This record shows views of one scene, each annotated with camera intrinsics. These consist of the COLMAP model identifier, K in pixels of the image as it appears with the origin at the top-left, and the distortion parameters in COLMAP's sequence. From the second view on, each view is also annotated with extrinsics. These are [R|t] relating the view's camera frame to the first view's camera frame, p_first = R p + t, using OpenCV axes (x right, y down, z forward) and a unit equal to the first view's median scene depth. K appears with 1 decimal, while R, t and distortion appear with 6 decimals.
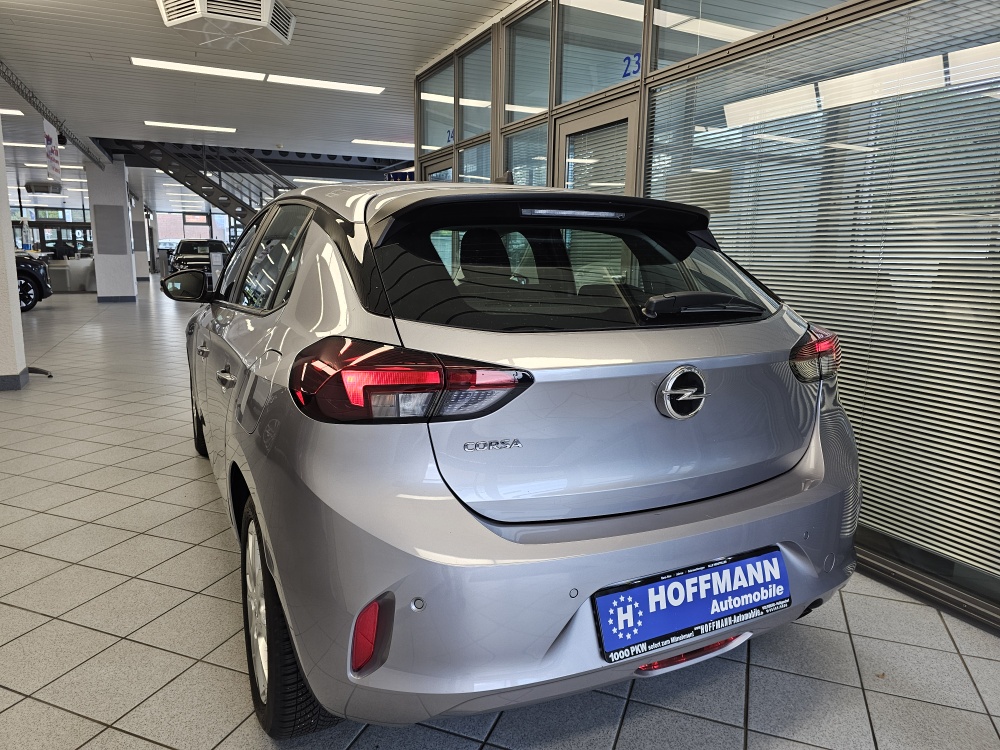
lens RADIAL K [[670.5, 0, 479.2], [0, 670.5, 379.2], [0, 0, 1]] dist [0.012850, 0.001532]
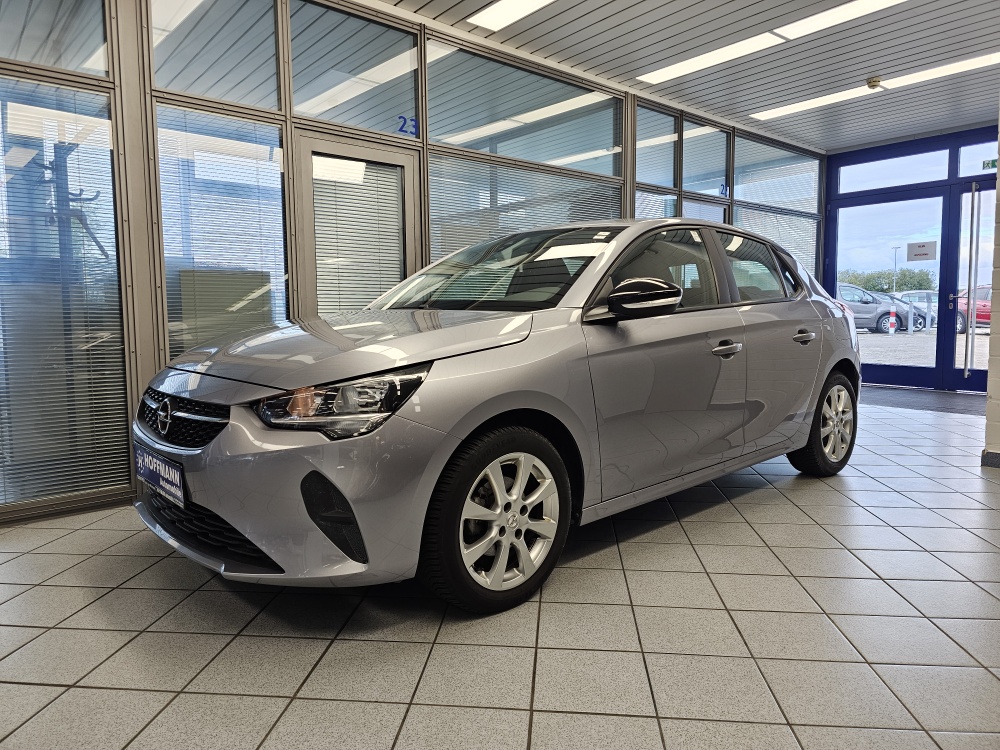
lens RADIAL K [[696.1, 0, 487.7], [0, 696.1, 371.7], [0, 0, 1]] dist [0.029632, -0.003802]
pose [[-0.289287, -0.089550, 0.953044, -2.234468], [0.192167, 0.969913, 0.149466, -0.401899], [-0.937755, 0.226382, -0.263375, 2.707903]]
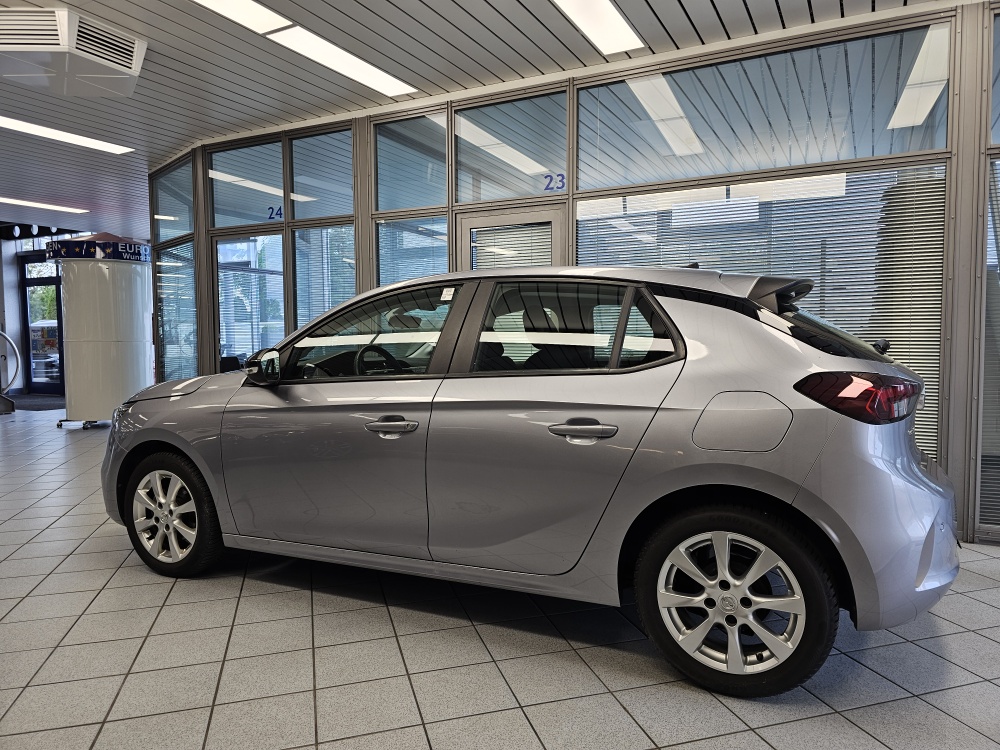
lens RADIAL K [[676.2, 0, 502.6], [0, 676.2, 372.1], [0, 0, 1]] dist [0.032930, -0.003185]
pose [[0.780081, -0.053395, 0.623396, -1.417295], [0.135514, 0.987120, -0.085026, -0.019809], [-0.610827, 0.150807, 0.777269, 0.215989]]
